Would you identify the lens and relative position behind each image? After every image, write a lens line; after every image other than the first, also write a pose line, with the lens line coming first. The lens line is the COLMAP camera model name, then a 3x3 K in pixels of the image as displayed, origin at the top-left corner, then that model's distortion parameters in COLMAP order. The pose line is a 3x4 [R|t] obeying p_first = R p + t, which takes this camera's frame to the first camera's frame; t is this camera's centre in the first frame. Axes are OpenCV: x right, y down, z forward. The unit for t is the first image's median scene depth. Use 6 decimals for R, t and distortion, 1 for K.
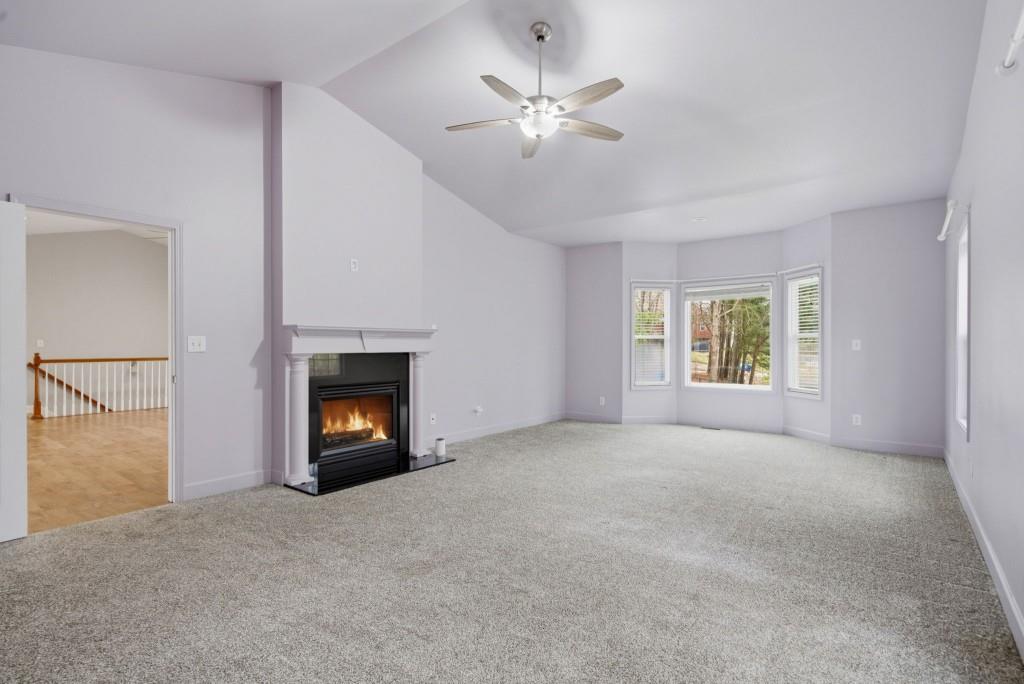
lens RADIAL K [[497.1, 0, 514.2], [0, 497.1, 347.2], [0, 0, 1]] dist [-0.004762, -0.000002]
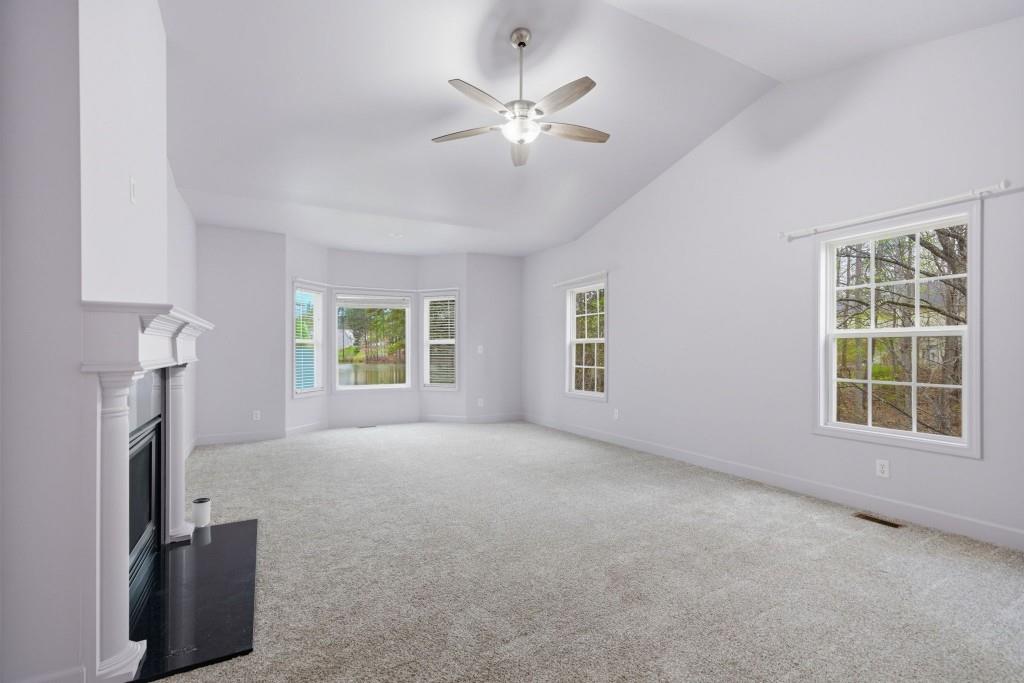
lens RADIAL K [[459.3, 0, 509.8], [0, 459.3, 350.0], [0, 0, 1]] dist [-0.014394, 0.022416]
pose [[0.411396, -0.002038, 0.911454, -0.586857], [0.005038, 0.999987, -0.000039, -0.002291], [-0.911443, 0.004608, 0.411401, 0.468196]]
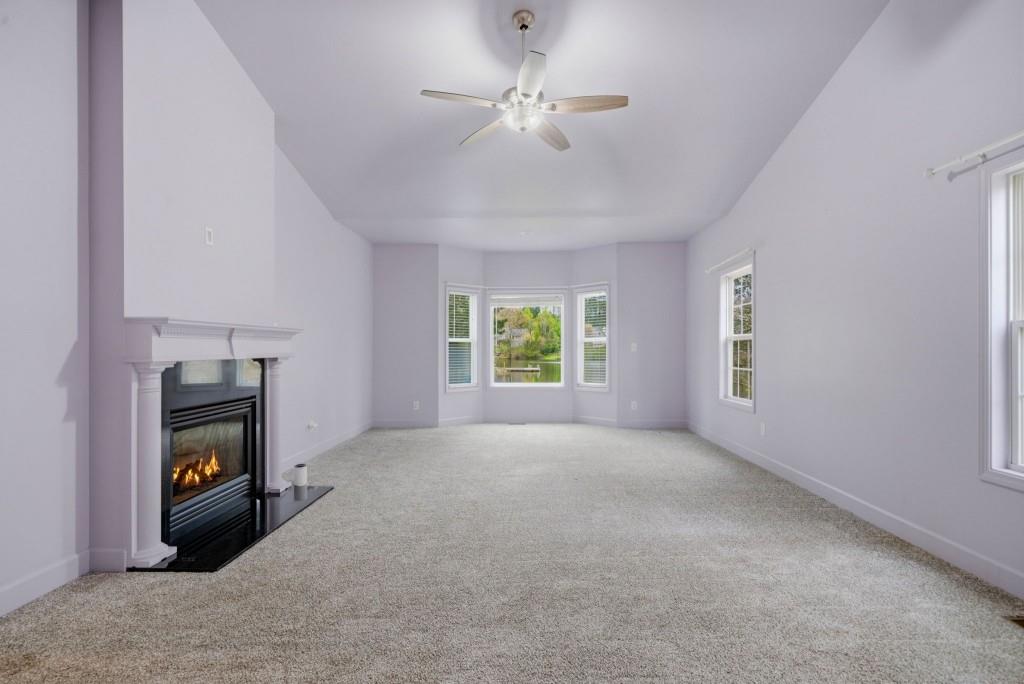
lens RADIAL K [[491.6, 0, 511.8], [0, 491.6, 347.8], [0, 0, 1]] dist [-0.000275, 0.000547]
pose [[0.813502, -0.002398, 0.581557, -0.378805], [0.005613, 0.999977, -0.003727, -0.000227], [-0.581535, 0.006296, 0.813497, 0.178506]]
